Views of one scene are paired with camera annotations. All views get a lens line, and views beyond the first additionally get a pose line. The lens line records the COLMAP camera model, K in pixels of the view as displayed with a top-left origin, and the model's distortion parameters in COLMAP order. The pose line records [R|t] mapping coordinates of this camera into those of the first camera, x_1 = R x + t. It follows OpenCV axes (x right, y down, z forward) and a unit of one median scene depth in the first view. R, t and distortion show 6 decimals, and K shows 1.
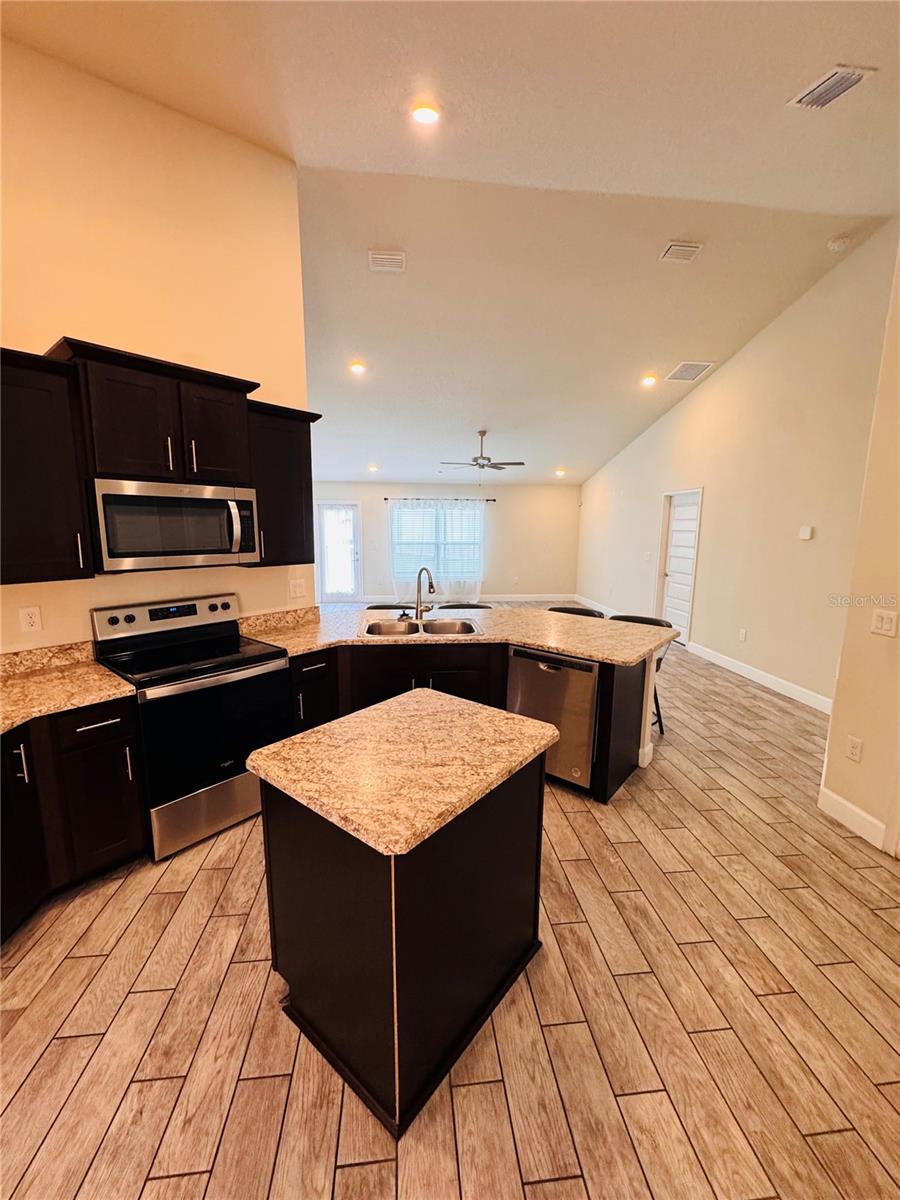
lens RADIAL K [[477.7, 0, 450.2], [0, 477.7, 598.9], [0, 0, 1]] dist [-0.005820, 0.001152]
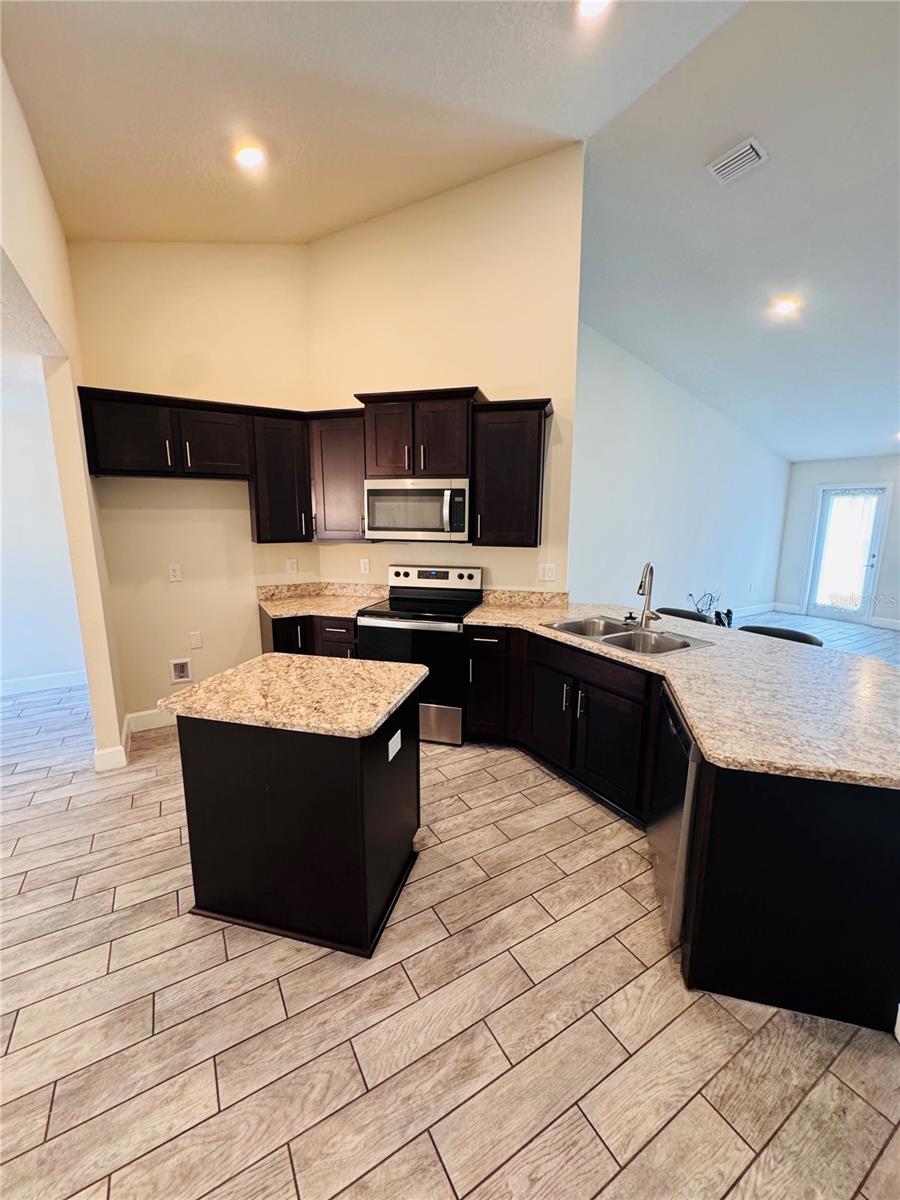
lens RADIAL K [[477.7, 0, 451.3], [0, 477.7, 598.8], [0, 0, 1]] dist [-0.005820, 0.001152]
pose [[0.421045, 0.153973, -0.893876, 0.853665], [-0.144203, 0.984316, 0.101627, -0.065084], [0.895504, 0.086110, 0.436644, 0.596284]]
